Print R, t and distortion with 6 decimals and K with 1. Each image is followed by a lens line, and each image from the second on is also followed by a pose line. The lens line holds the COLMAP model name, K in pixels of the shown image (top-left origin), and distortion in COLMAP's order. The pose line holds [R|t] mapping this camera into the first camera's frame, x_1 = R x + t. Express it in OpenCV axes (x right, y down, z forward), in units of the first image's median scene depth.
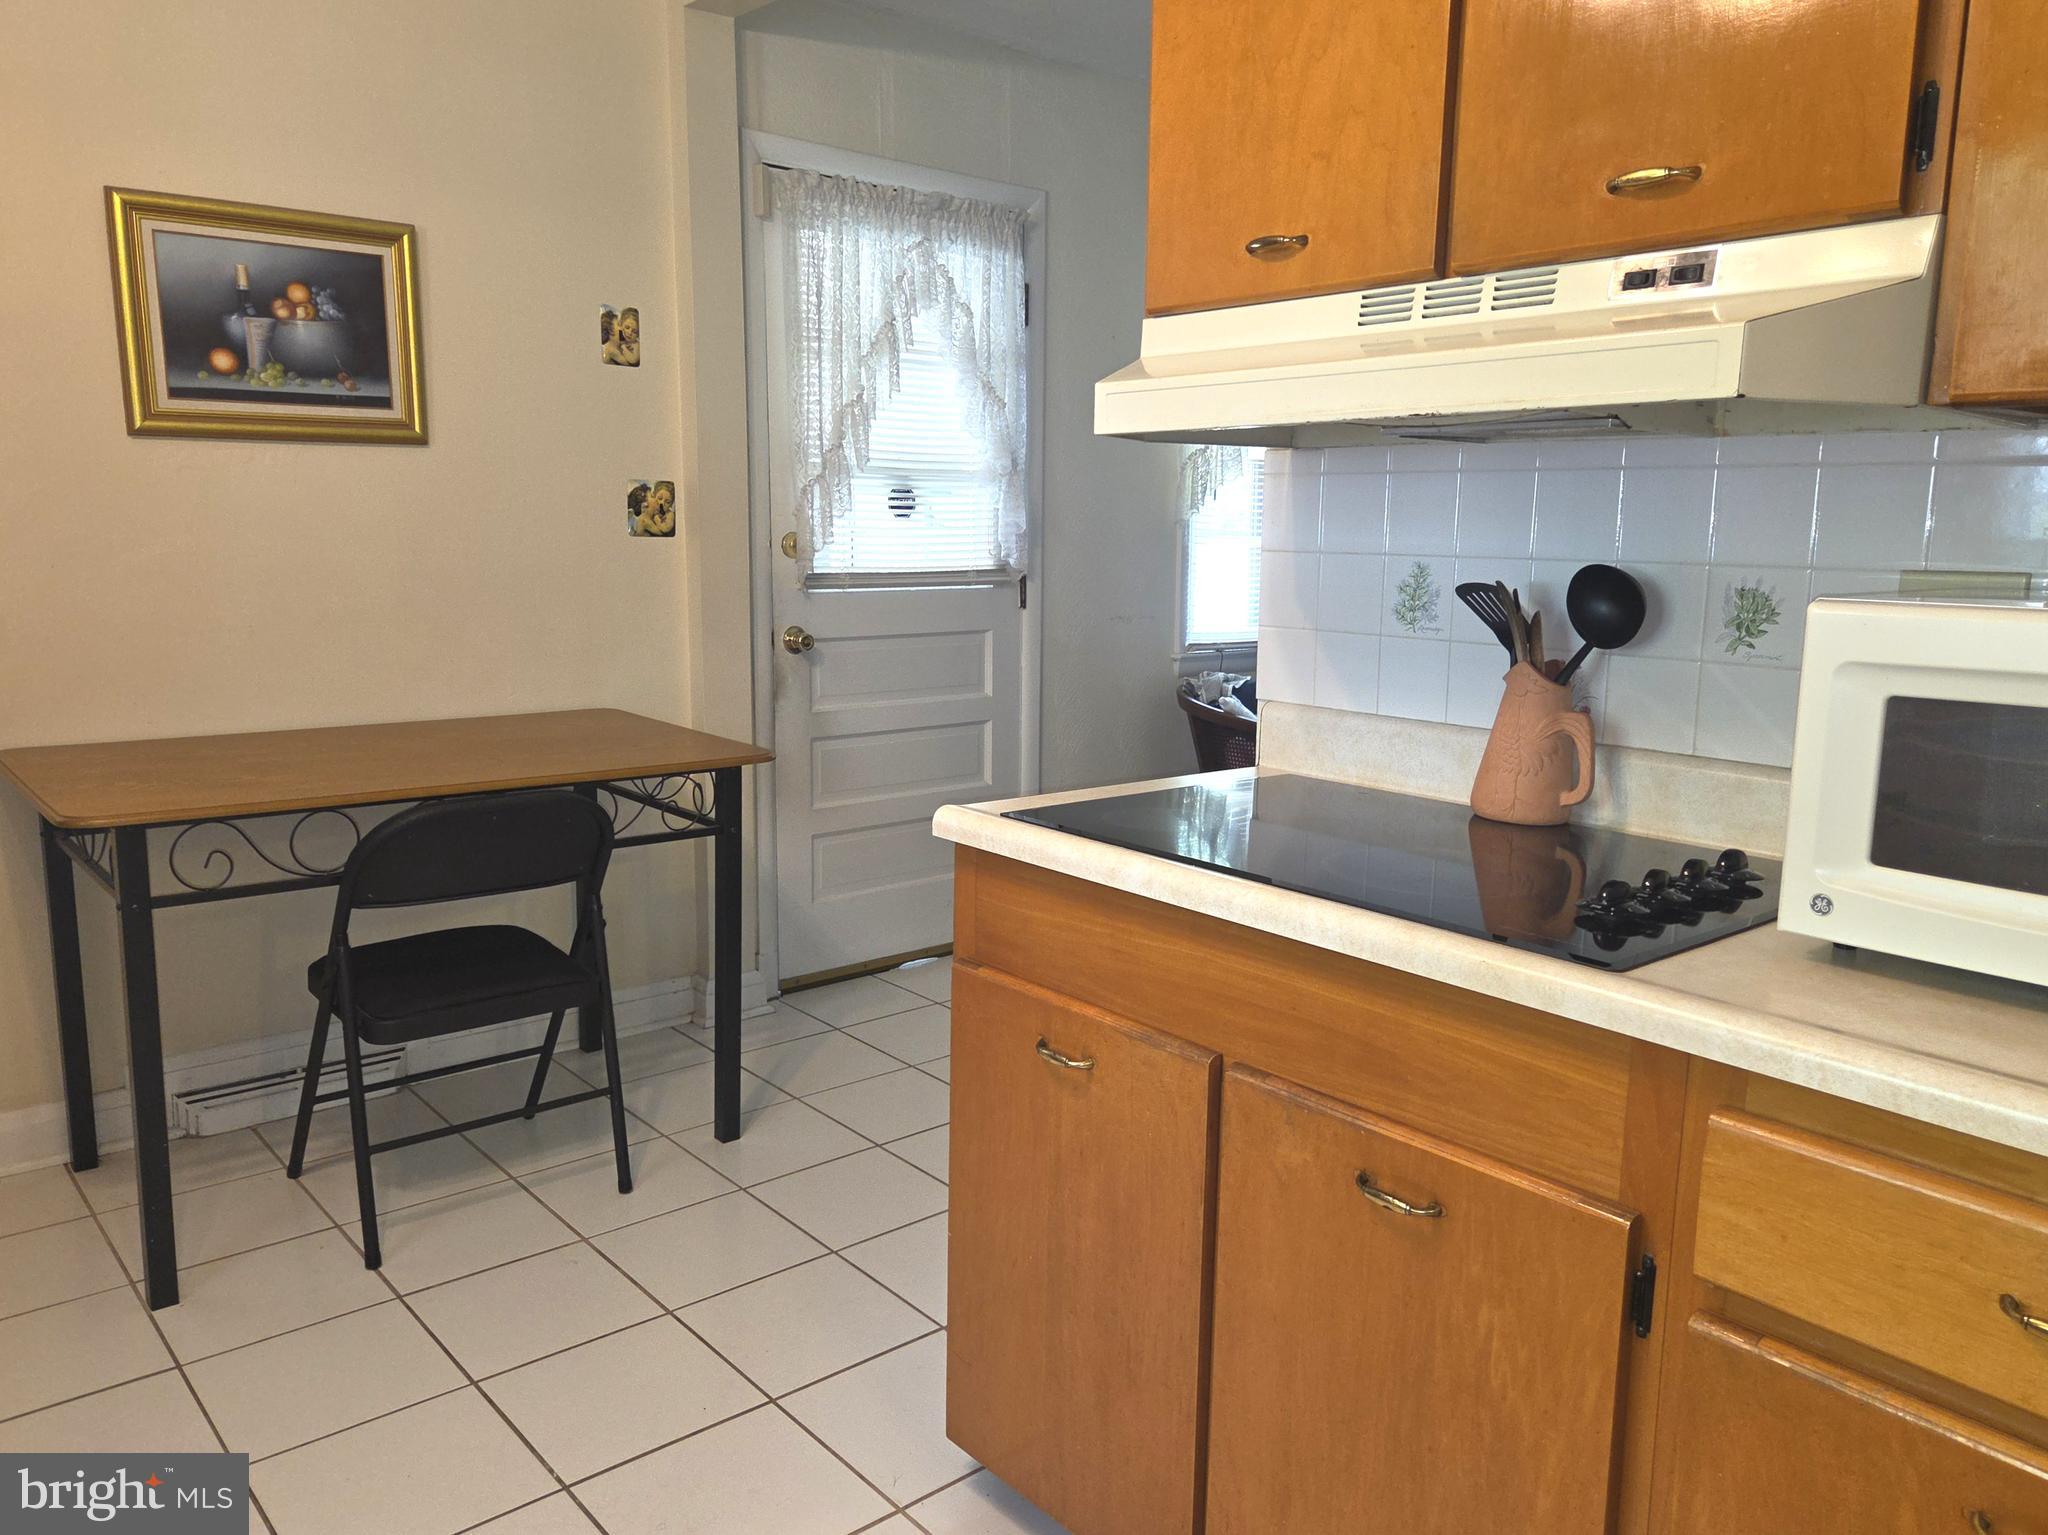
lens RADIAL K [[1474.4, 0, 1043.7], [0, 1474.4, 770.0], [0, 0, 1]] dist [0.042116, -0.034040]
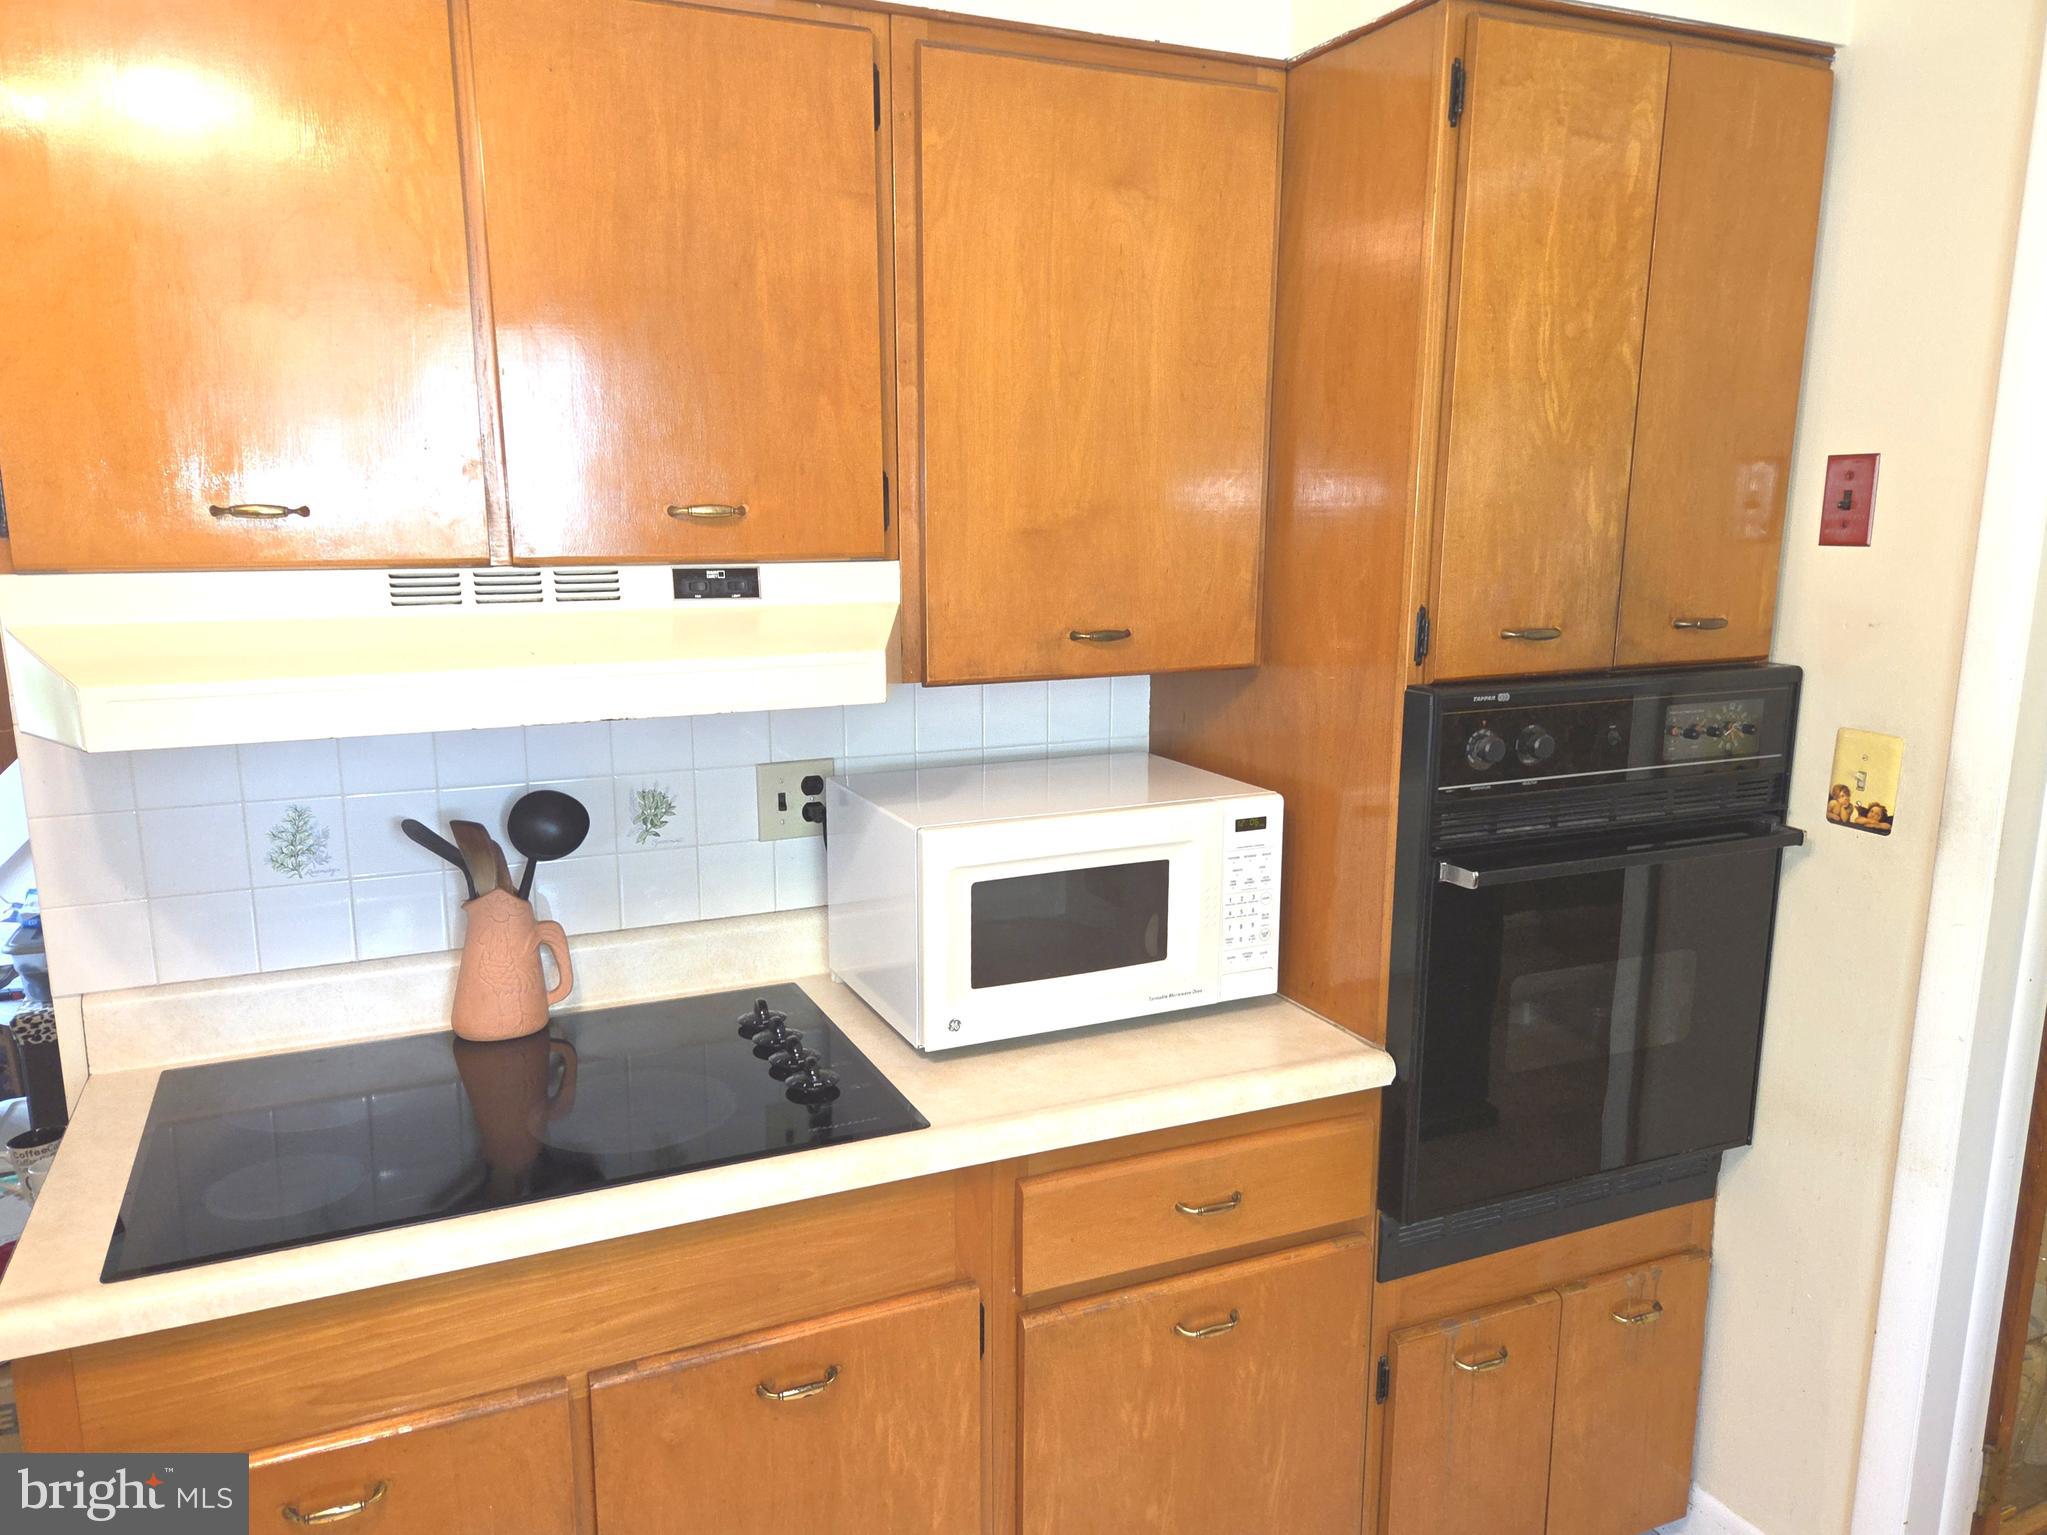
lens RADIAL K [[1430.9, 0, 1002.1], [0, 1430.9, 788.3], [0, 0, 1]] dist [0.032014, -0.002550]
pose [[0.293118, -0.199893, 0.934946, -0.562715], [0.165821, 0.973708, 0.156193, -0.265588], [-0.941586, 0.109251, 0.318558, 0.349469]]
